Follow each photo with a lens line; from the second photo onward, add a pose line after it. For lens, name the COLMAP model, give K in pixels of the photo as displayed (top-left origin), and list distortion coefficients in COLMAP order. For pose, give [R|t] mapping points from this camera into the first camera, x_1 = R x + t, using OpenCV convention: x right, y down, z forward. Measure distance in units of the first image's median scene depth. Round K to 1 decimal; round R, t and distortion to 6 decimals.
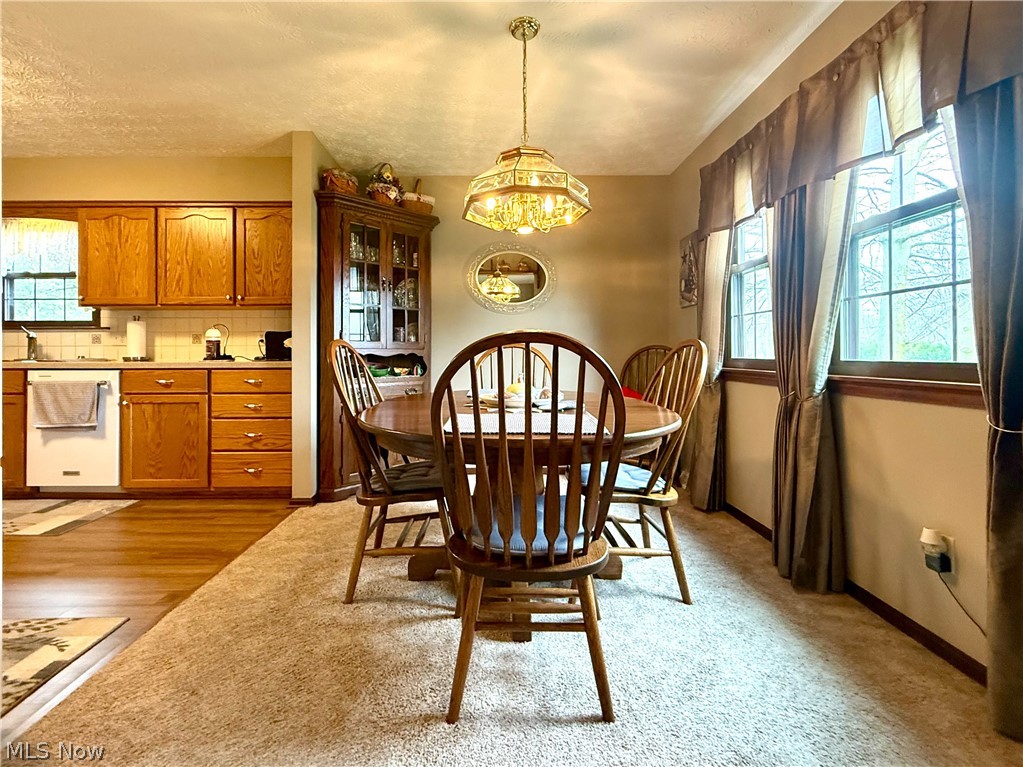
lens RADIAL K [[441.3, 0, 485.3], [0, 441.3, 351.5], [0, 0, 1]] dist [0.000261, -0.000386]
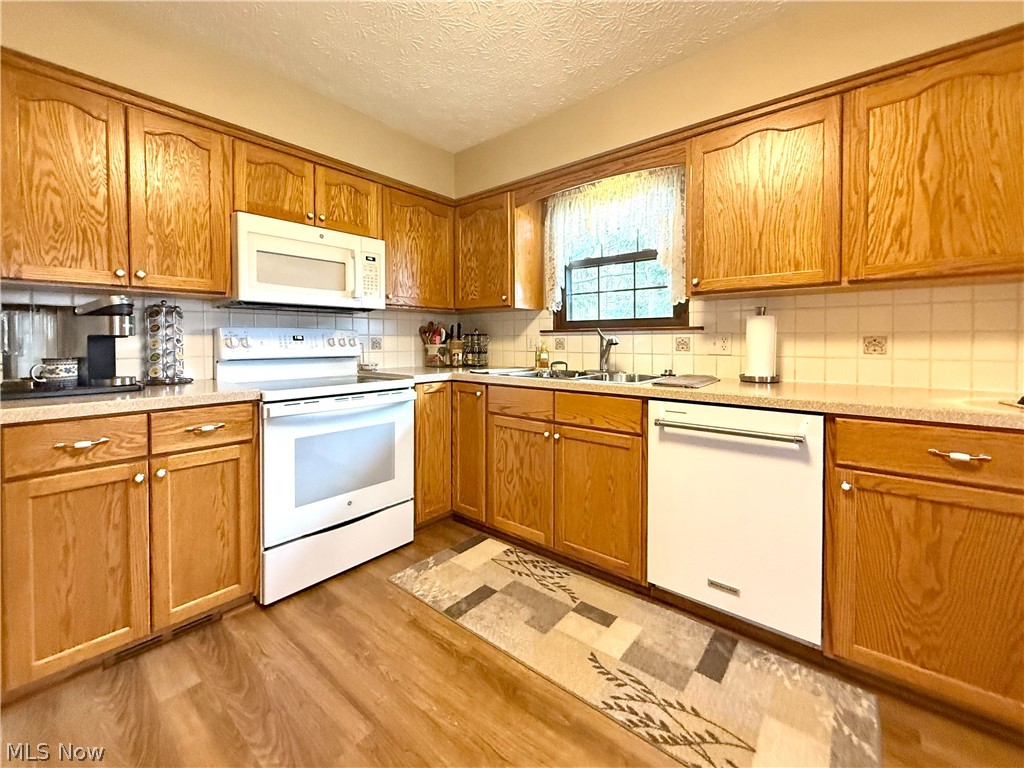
lens RADIAL K [[432.3, 0, 528.6], [0, 432.3, 347.6], [0, 0, 1]] dist [0.001521, 0.000042]
pose [[0.773552, 0.011195, -0.633634, -0.777006], [-0.000076, 0.999846, 0.017573, -0.042908], [0.633733, -0.013546, 0.773433, 0.411635]]
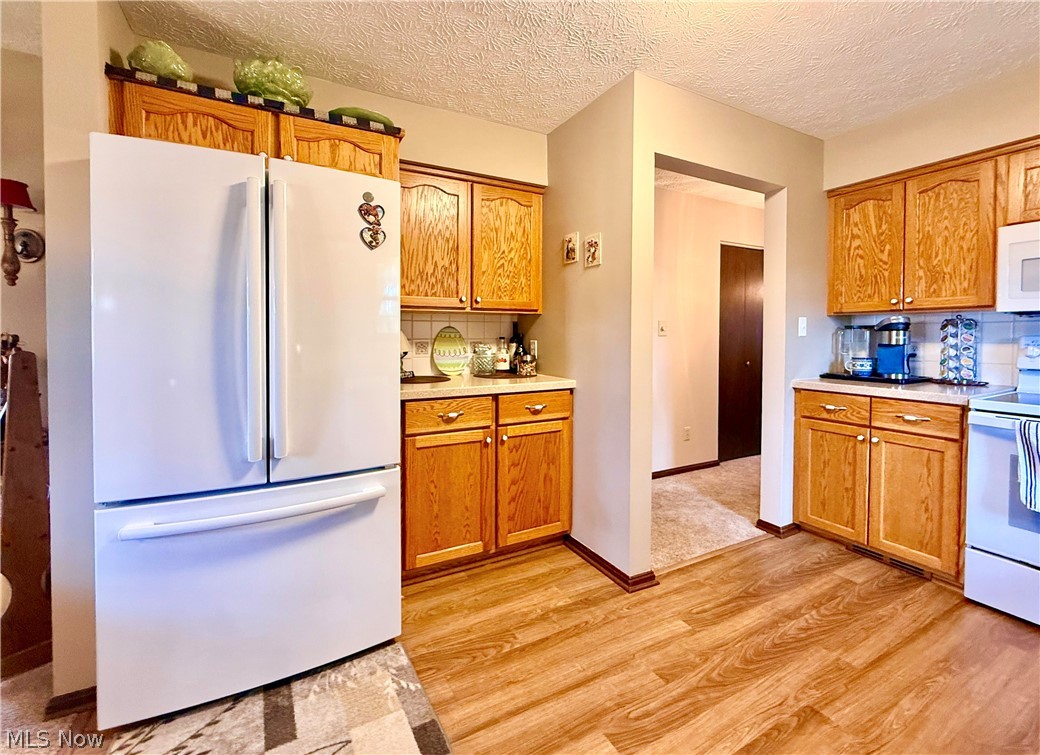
lens RADIAL K [[419.8, 0, 528.1], [0, 419.8, 345.3], [0, 0, 1]] dist [-0.000017, -0.000931]
pose [[-0.881873, 0.012811, -0.471314, -0.568071], [0.001197, 0.999688, 0.024934, -0.067772], [0.471486, 0.021425, -0.881613, 0.884112]]
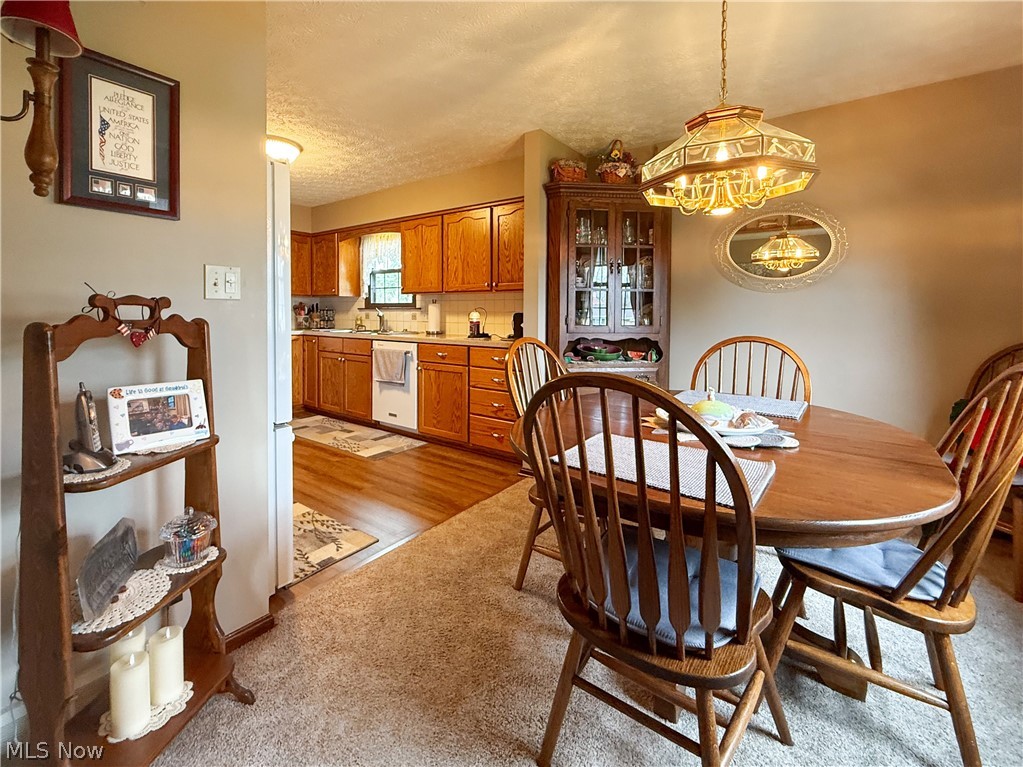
lens RADIAL K [[441.3, 0, 493.7], [0, 441.3, 321.7], [0, 0, 1]] dist [0.000261, -0.000386]
pose [[0.803076, 0.019272, -0.595565, 0.149559], [-0.005396, 0.999671, 0.025072, -0.057730], [0.595852, -0.016921, 0.802916, 0.068167]]
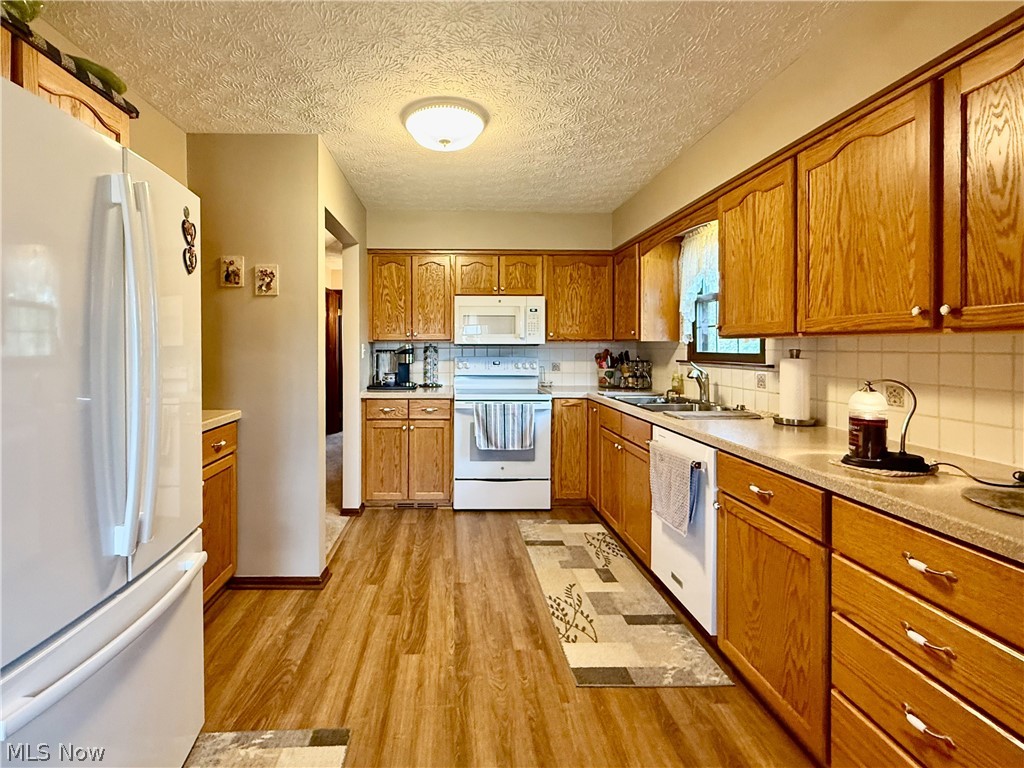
lens RADIAL K [[491.3, 0, 460.5], [0, 491.3, 349.4], [0, 0, 1]] dist [-0.003388, 0.002460]
pose [[0.021499, 0.006905, -0.999745, -0.159694], [-0.004927, 0.999965, 0.006801, -0.097578], [0.999757, 0.004779, 0.021532, 0.628928]]
